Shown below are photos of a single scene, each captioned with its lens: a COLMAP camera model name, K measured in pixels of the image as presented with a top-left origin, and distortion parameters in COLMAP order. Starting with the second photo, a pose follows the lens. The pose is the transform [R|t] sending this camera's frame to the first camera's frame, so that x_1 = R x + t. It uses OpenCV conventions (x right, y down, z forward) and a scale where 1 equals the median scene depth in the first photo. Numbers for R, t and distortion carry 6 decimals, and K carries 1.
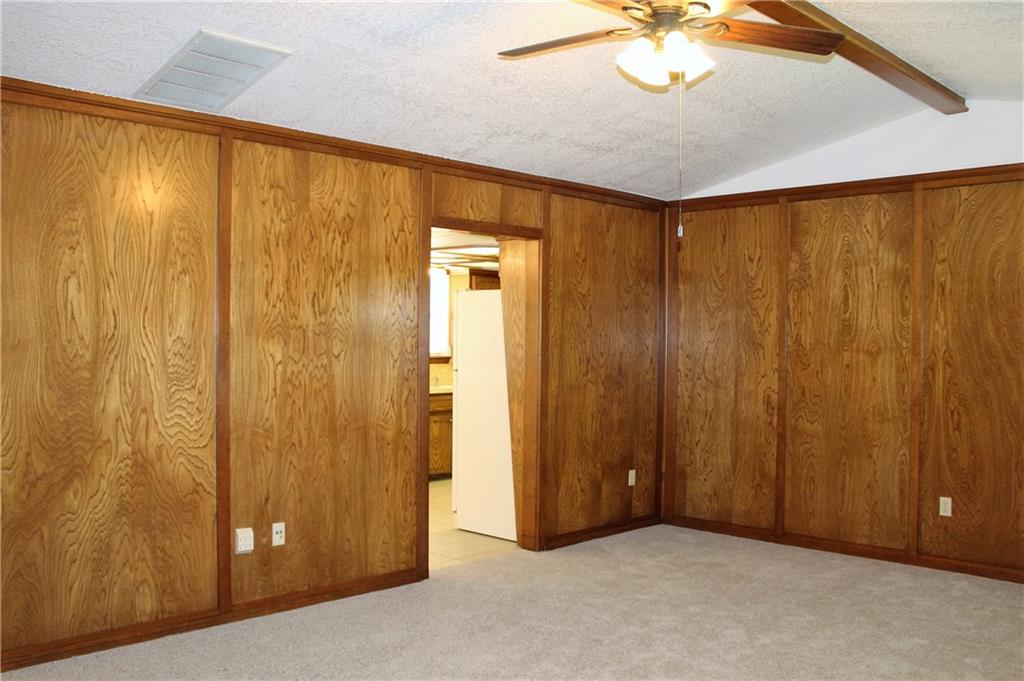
lens RADIAL K [[868.0, 0, 512.0], [0, 868.0, 340.5], [0, 0, 1]] dist [-0.151464, 0.133404]
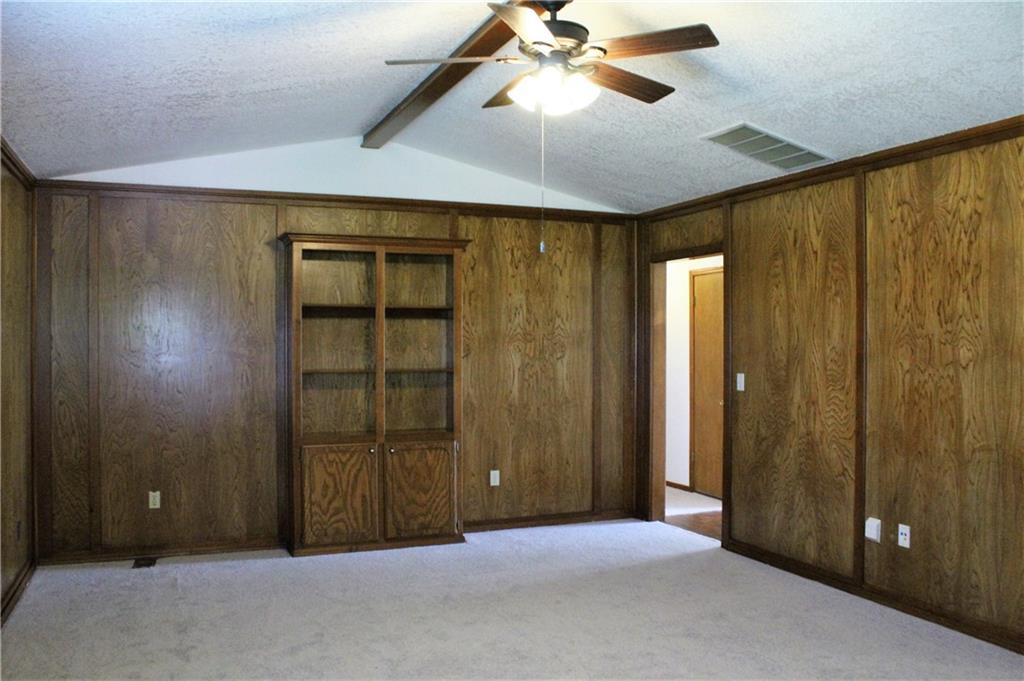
lens RADIAL K [[868.0, 0, 512.0], [0, 868.0, 340.5], [0, 0, 1]] dist [-0.151464, 0.133404]
pose [[-0.362141, -0.012244, -0.932043, 0.848873], [-0.006512, 0.999923, -0.010606, 0.002649], [0.932100, 0.002229, -0.362193, 0.916031]]
